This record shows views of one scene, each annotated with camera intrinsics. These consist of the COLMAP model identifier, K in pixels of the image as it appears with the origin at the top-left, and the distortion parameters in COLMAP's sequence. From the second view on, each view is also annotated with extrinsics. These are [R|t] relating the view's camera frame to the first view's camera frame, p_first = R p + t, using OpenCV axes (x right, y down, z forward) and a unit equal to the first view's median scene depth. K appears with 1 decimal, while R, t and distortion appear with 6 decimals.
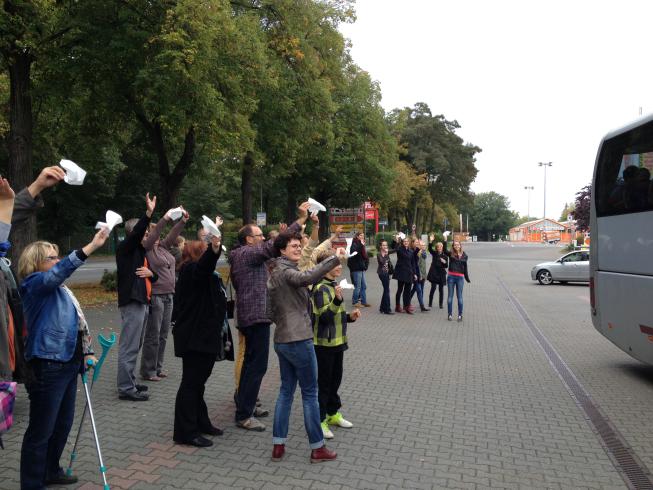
lens RADIAL K [[595.6, 0, 326.5], [0, 595.6, 245.0], [0, 0, 1]] dist [0.122695, -0.286702]
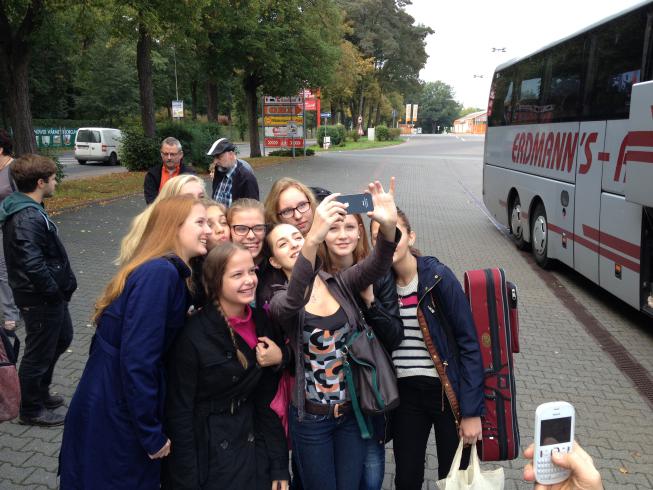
lens RADIAL K [[595.6, 0, 326.5], [0, 595.6, 245.0], [0, 0, 1]] dist [0.122695, -0.286702]
pose [[0.995492, -0.014806, 0.093680, 0.007990], [-0.002162, 0.983939, 0.178489, -0.004062], [-0.094818, -0.177887, 0.979472, 0.076379]]
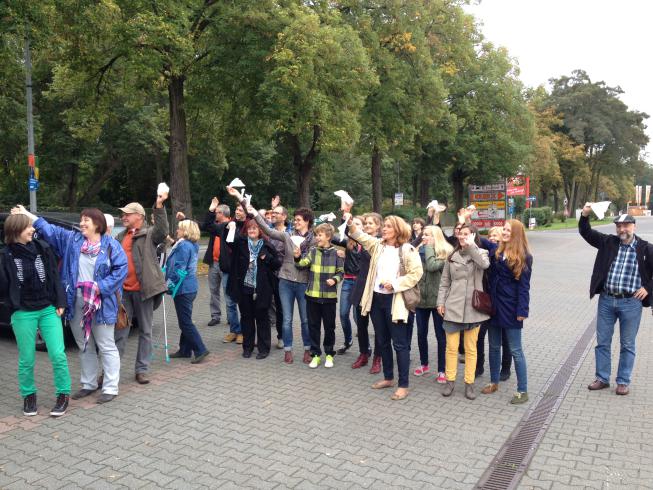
lens RADIAL K [[595.6, 0, 326.5], [0, 595.6, 245.0], [0, 0, 1]] dist [0.122695, -0.286702]
pose [[0.963940, -0.008348, -0.265989, 0.026419], [0.017619, 0.999317, 0.032488, 0.000781], [0.265536, -0.036003, 0.963429, -0.029969]]
